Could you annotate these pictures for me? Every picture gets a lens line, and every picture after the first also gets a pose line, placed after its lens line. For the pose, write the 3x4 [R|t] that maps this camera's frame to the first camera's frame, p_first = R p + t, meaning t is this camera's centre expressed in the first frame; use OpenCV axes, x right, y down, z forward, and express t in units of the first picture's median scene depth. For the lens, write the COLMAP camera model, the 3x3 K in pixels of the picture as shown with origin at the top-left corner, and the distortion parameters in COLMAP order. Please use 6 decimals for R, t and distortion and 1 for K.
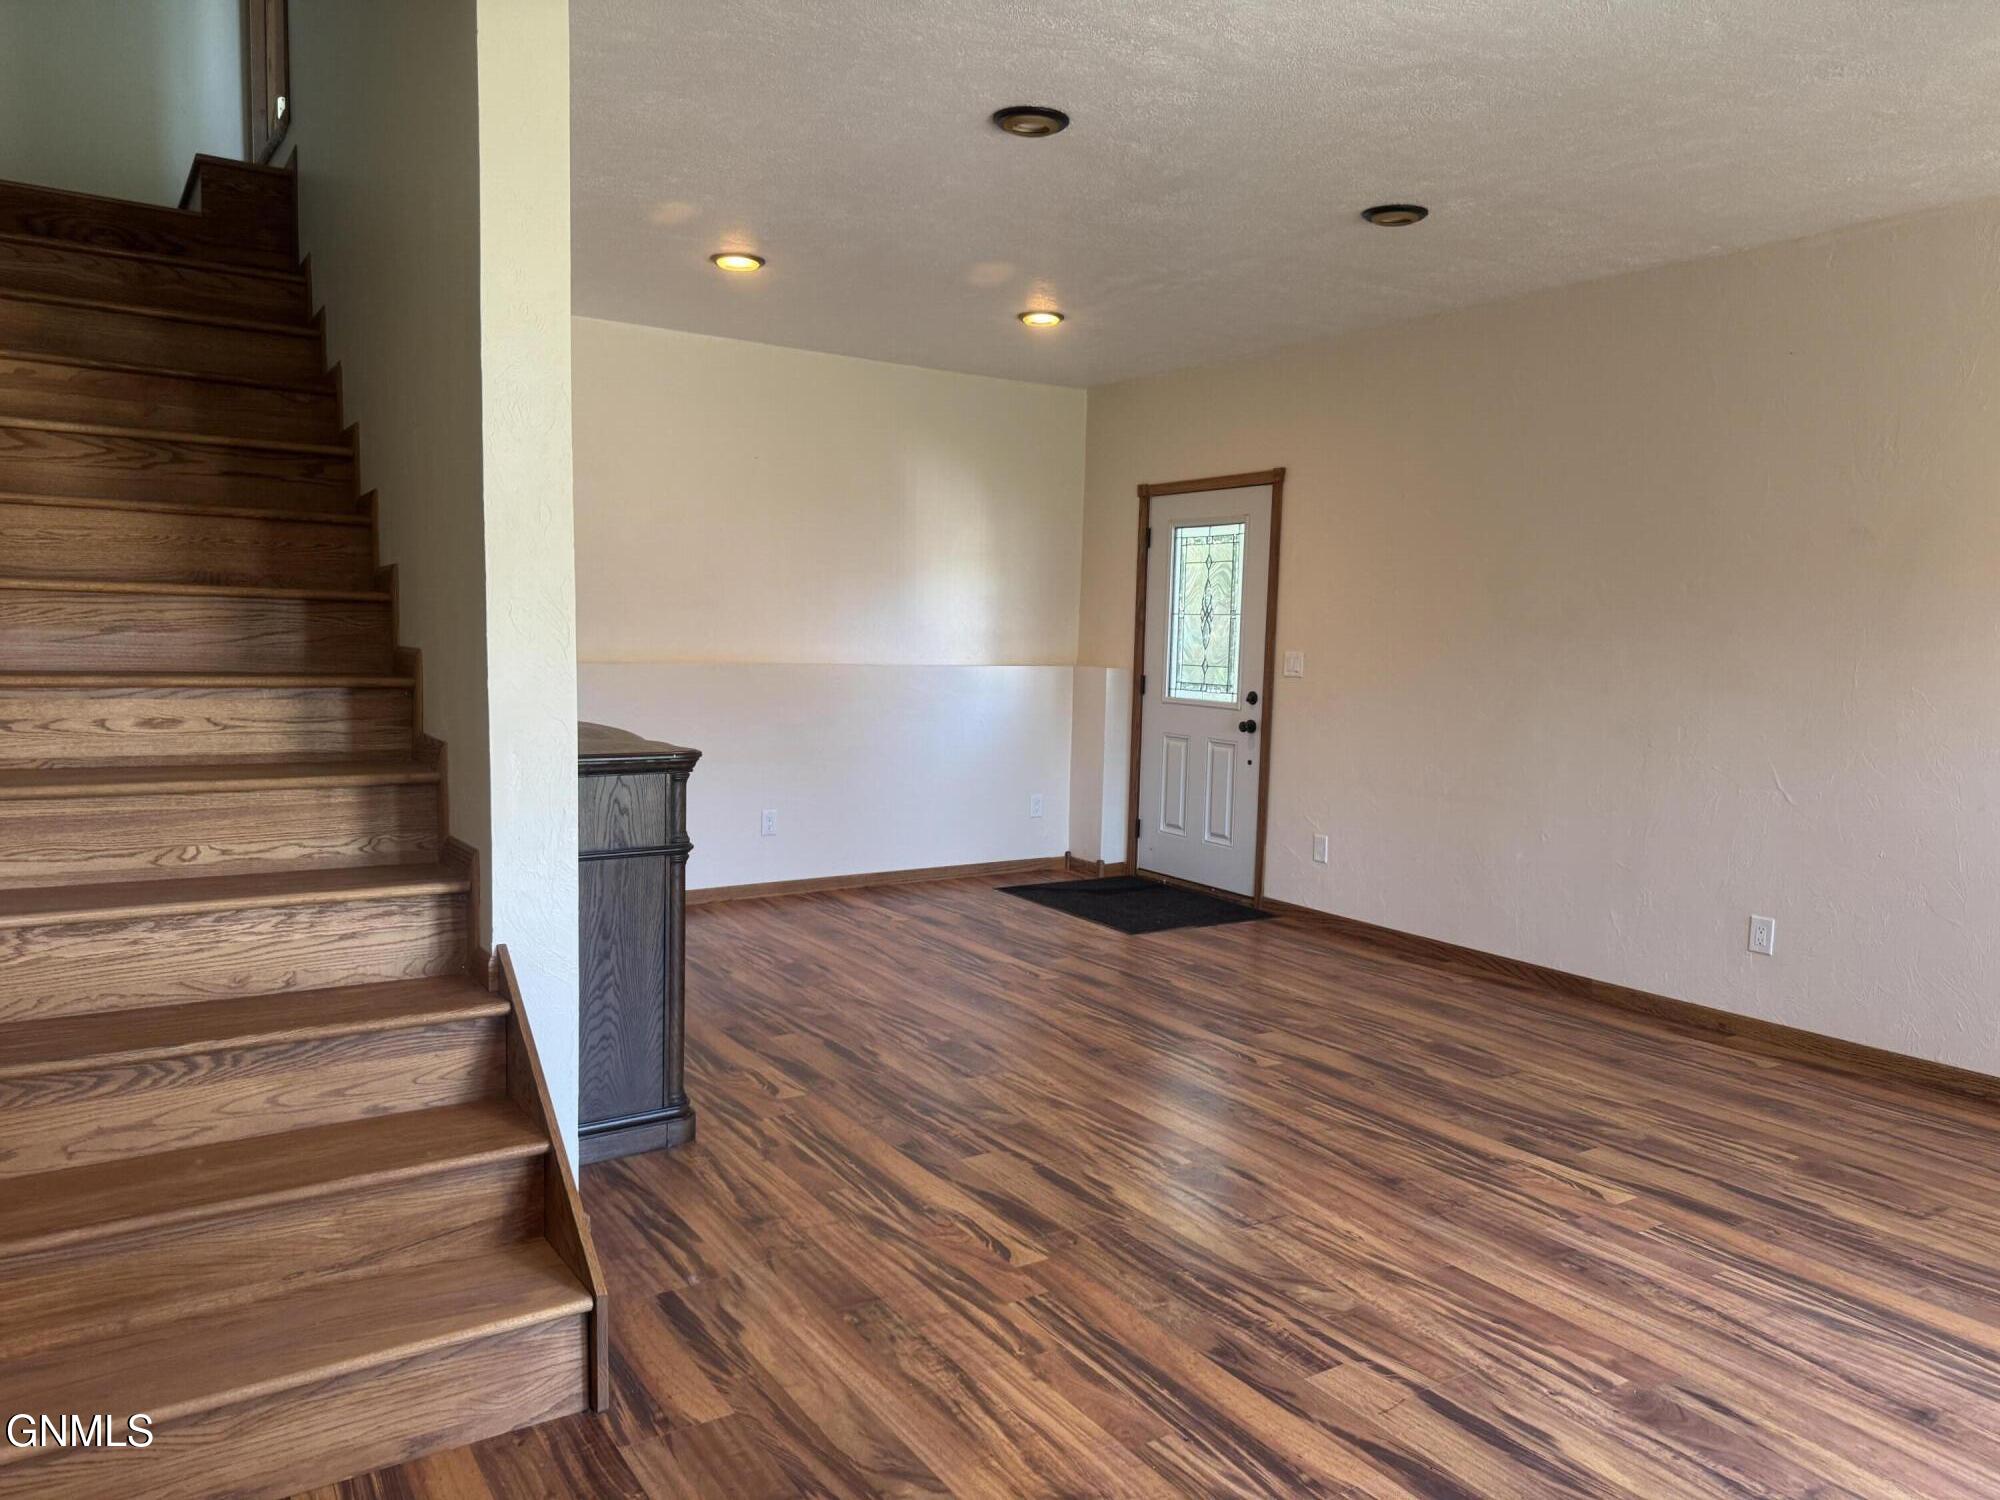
lens RADIAL K [[1412.0, 0, 1002.2], [0, 1412.0, 750.0], [0, 0, 1]] dist [-0.009808, -0.004586]
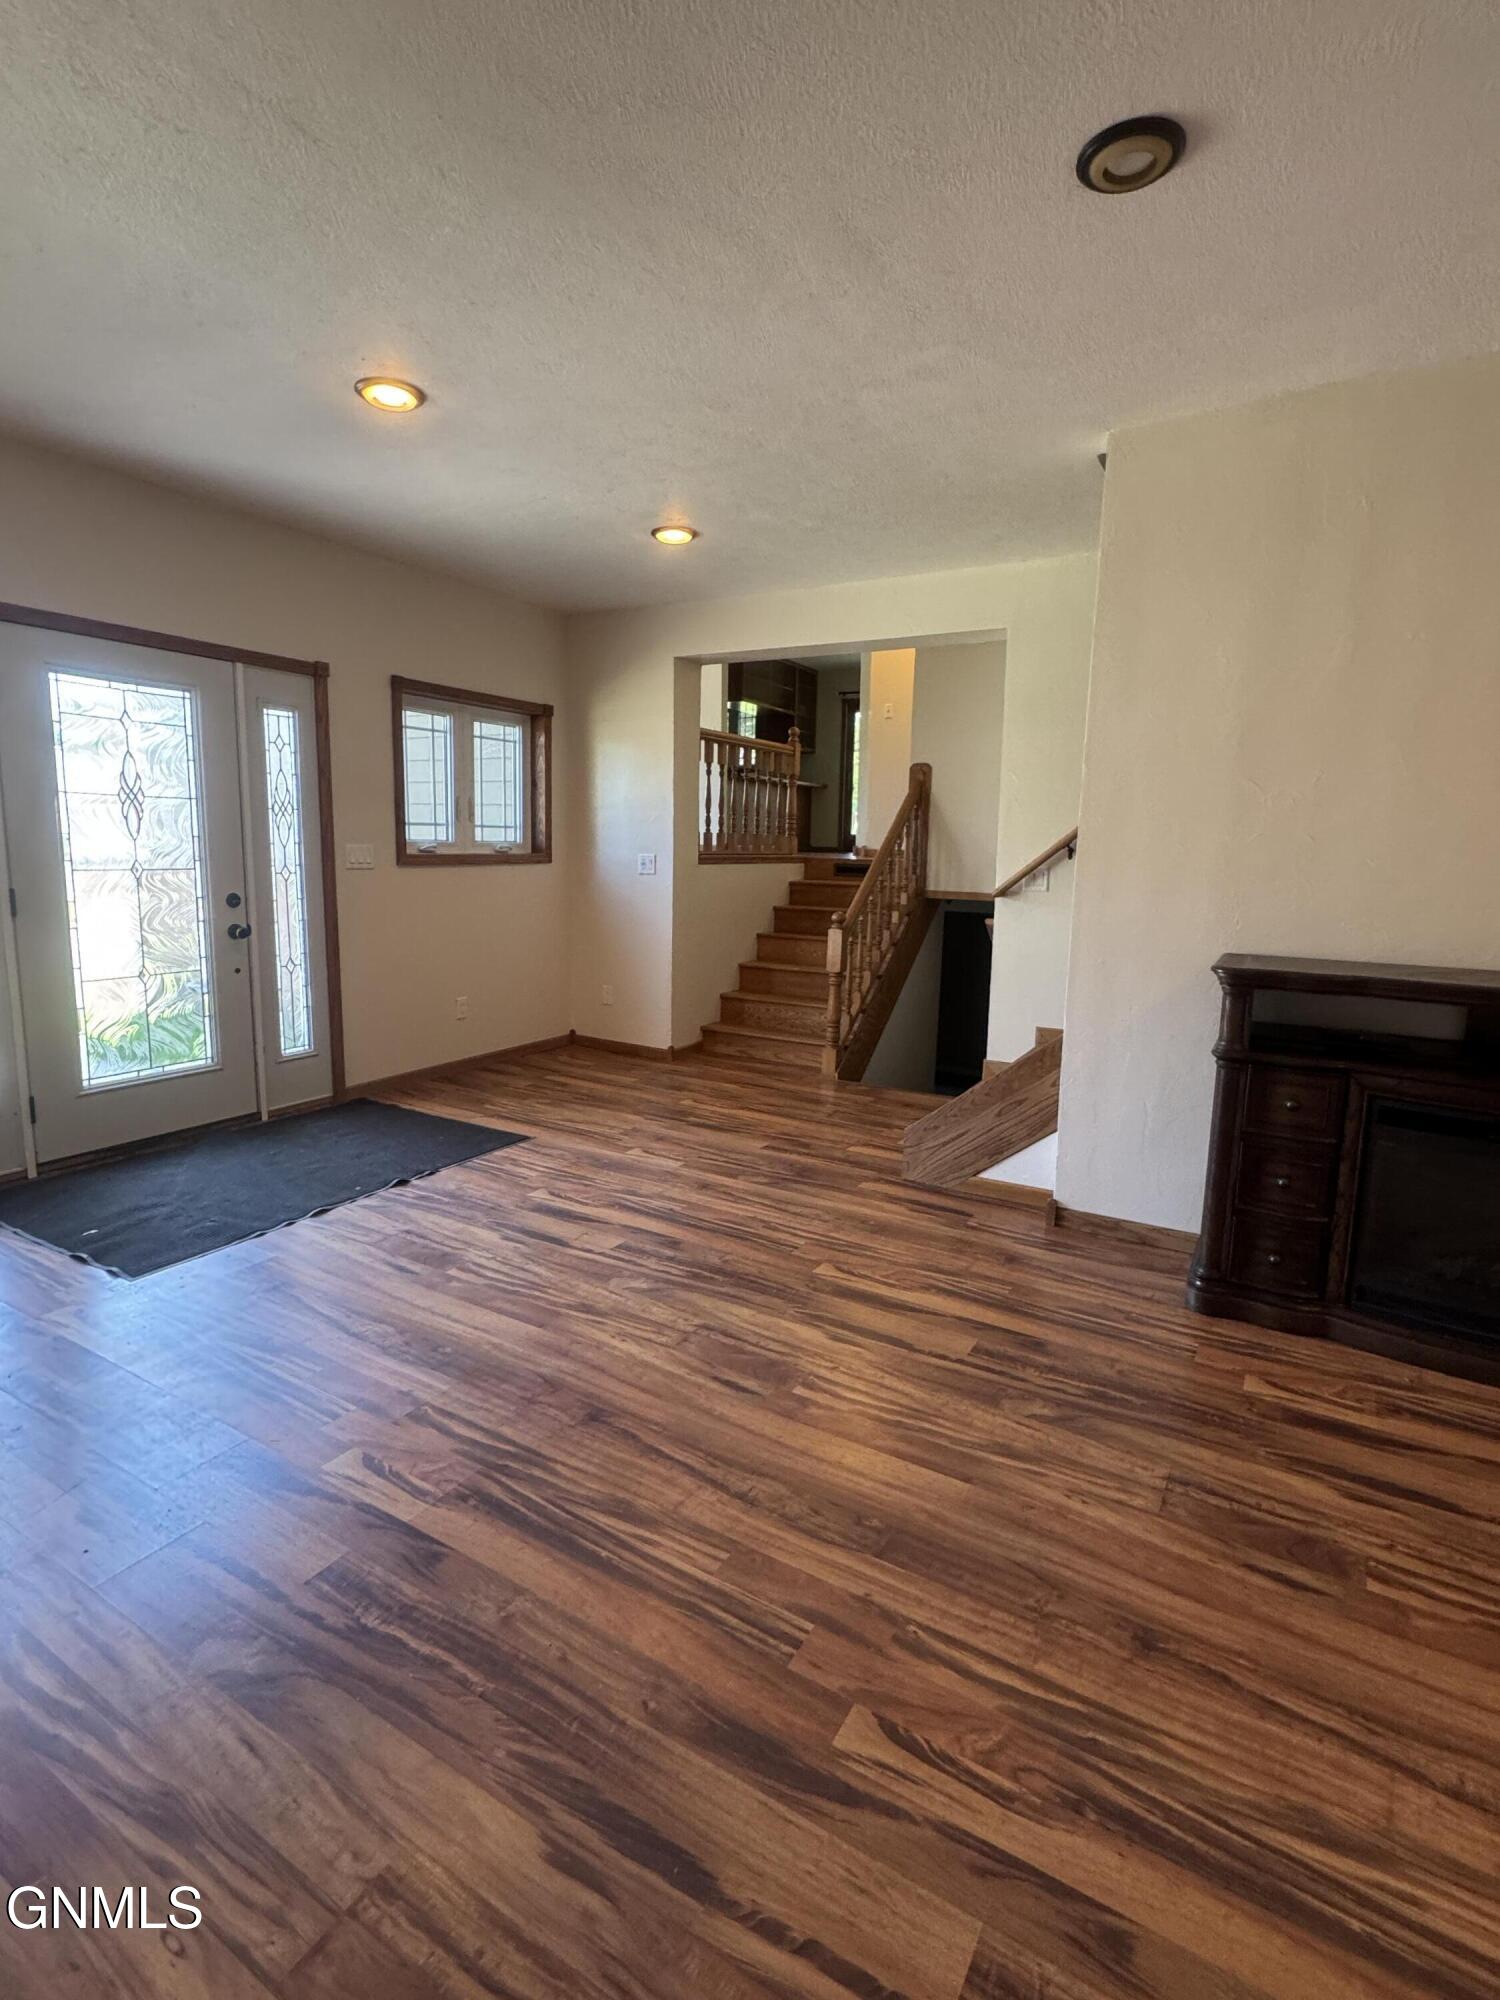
lens RADIAL K [[979.1, 0, 744.1], [0, 979.1, 996.0], [0, 0, 1]] dist [0.004703, -0.008372]
pose [[-0.897526, 0.030098, -0.439933, 0.562103], [-0.079795, 0.970111, 0.229165, -0.154488], [0.433681, 0.240786, -0.868299, 1.866138]]
